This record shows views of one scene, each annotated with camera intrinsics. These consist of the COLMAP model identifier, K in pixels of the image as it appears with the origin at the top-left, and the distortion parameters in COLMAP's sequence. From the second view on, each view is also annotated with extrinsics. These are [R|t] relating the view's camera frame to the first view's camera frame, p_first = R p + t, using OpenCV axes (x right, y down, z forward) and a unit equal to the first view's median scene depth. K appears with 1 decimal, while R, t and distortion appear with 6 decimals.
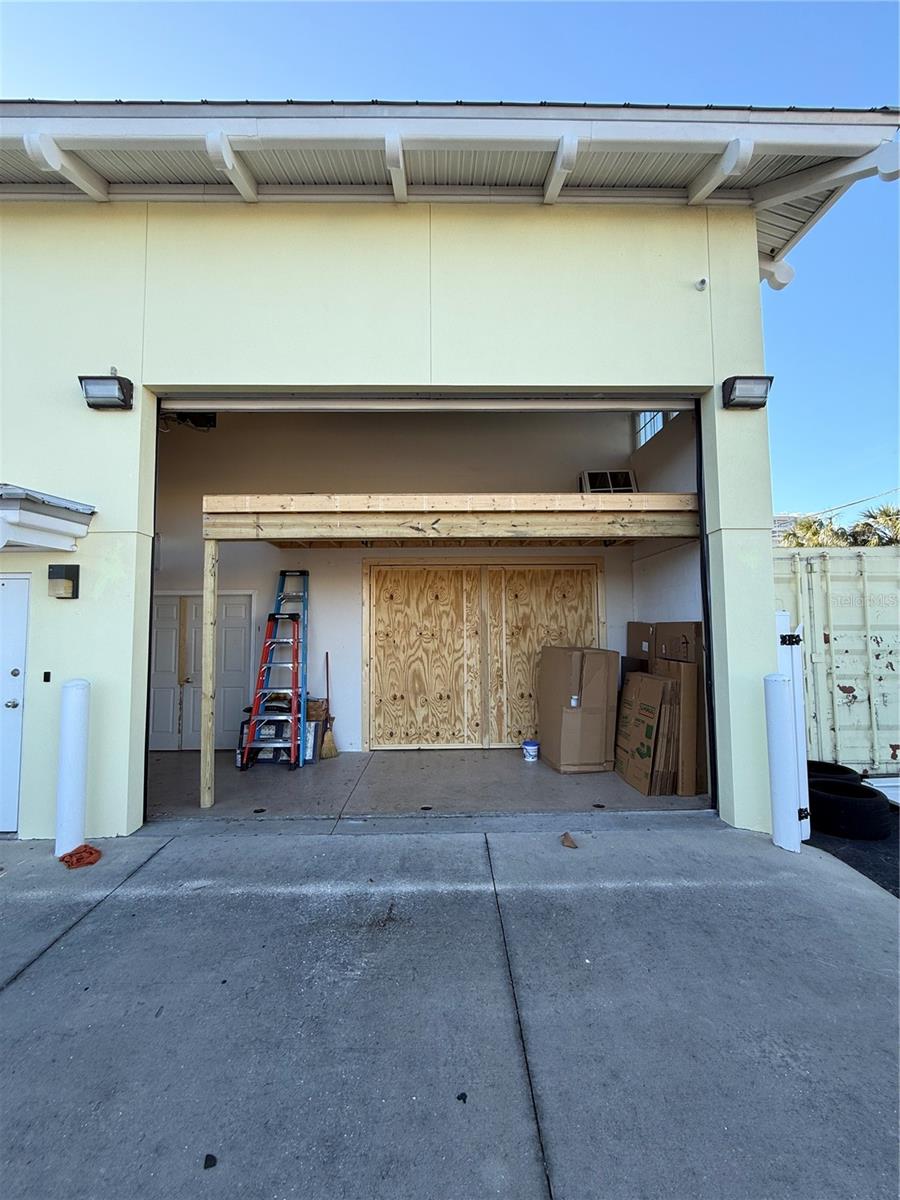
lens RADIAL K [[479.1, 0, 451.6], [0, 479.1, 596.5], [0, 0, 1]] dist [0.001420, -0.000064]
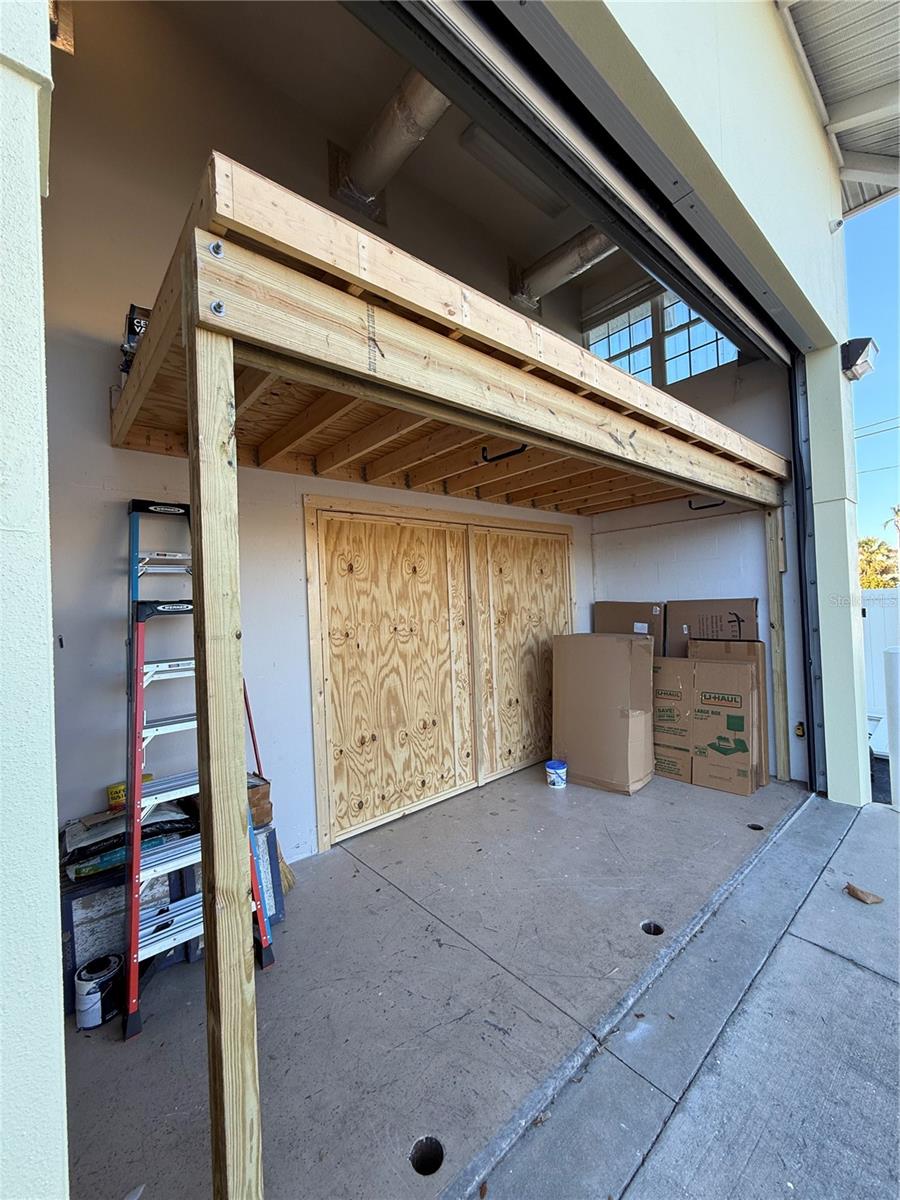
lens RADIAL K [[479.1, 0, 451.6], [0, 479.1, 596.5], [0, 0, 1]] dist [0.001420, -0.000064]
pose [[0.765370, -0.016480, 0.643380, -0.444038], [-0.004445, 0.999513, 0.030890, 0.018346], [-0.643576, -0.026502, 0.764924, 0.533195]]
